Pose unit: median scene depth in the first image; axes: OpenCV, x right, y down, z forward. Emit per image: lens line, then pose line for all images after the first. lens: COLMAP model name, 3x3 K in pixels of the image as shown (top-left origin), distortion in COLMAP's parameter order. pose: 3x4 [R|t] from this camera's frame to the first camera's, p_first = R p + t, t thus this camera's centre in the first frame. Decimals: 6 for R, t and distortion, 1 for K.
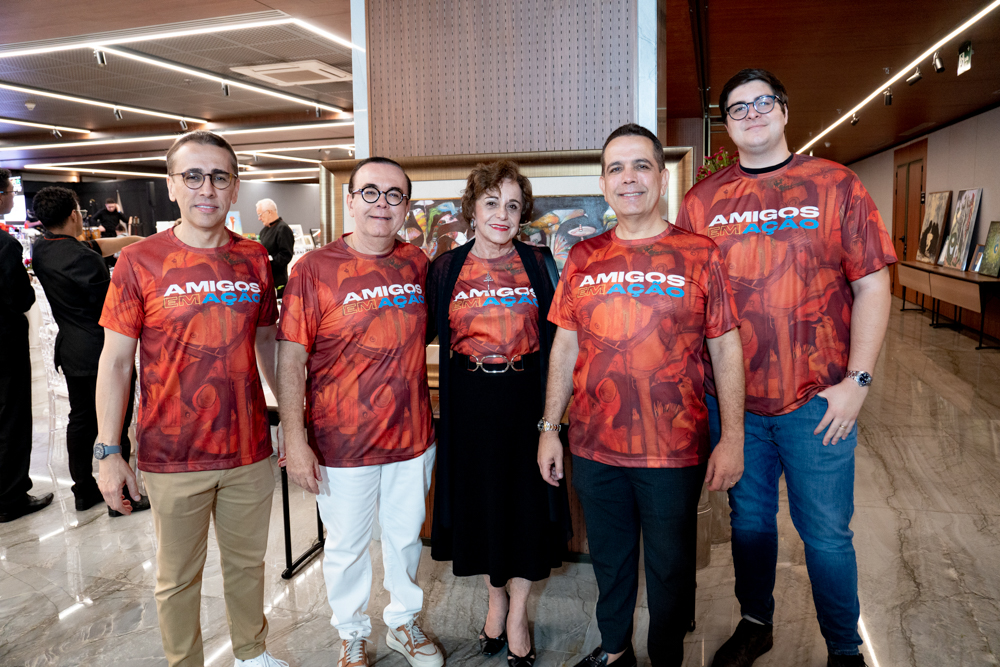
lens RADIAL K [[747.6, 0, 499.5], [0, 747.6, 328.9], [0, 0, 1]] dist [-0.125215, 0.089862]
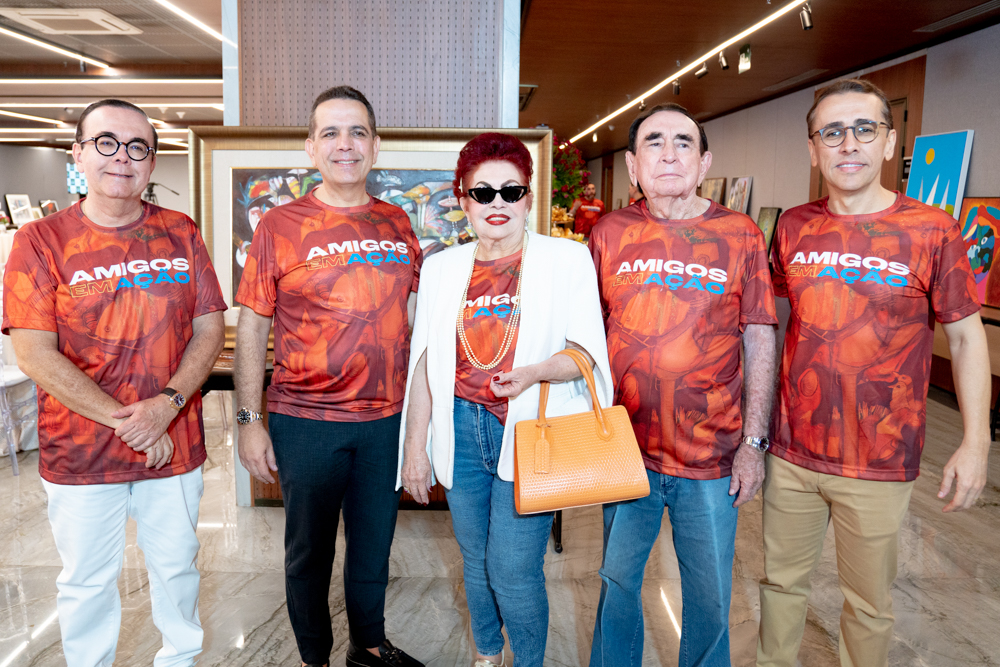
lens RADIAL K [[793.5, 0, 476.4], [0, 793.5, 325.3], [0, 0, 1]] dist [-0.108149, 0.096404]
pose [[0.963546, -0.012642, 0.267243, -0.158544], [0.008571, 0.999829, 0.016395, 0.029528], [-0.267405, -0.013507, 0.963490, -0.127501]]
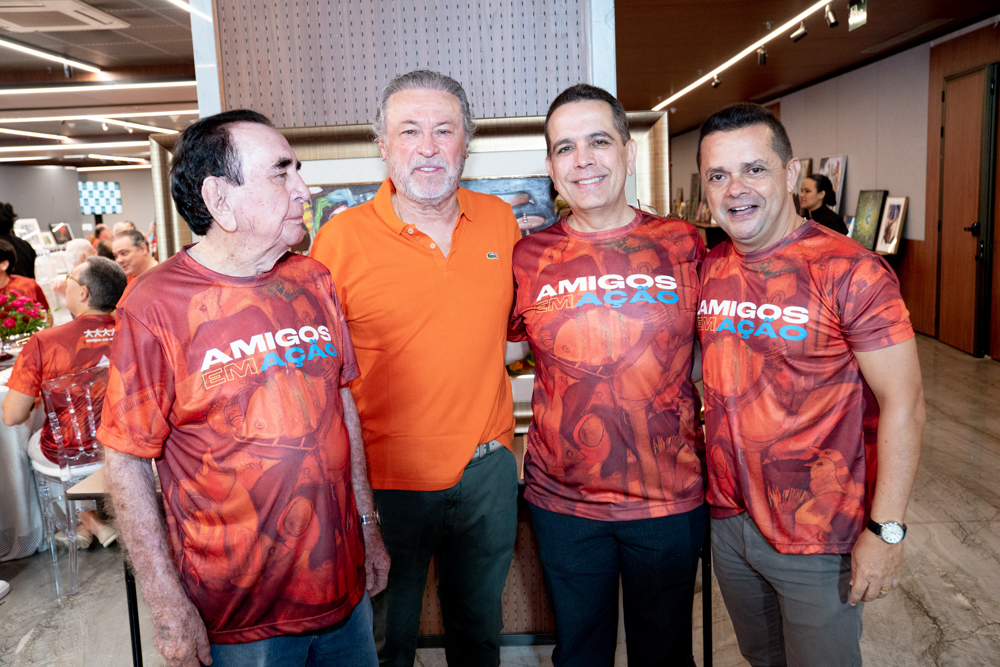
lens RADIAL K [[863.7, 0, 510.4], [0, 863.7, 336.7], [0, 0, 1]] dist [-0.058215, 0.052000]
pose [[0.968590, -0.064078, 0.240267, -0.122349], [0.061701, 0.997943, 0.017413, -0.028314], [-0.240888, -0.002041, 0.970551, 0.128781]]
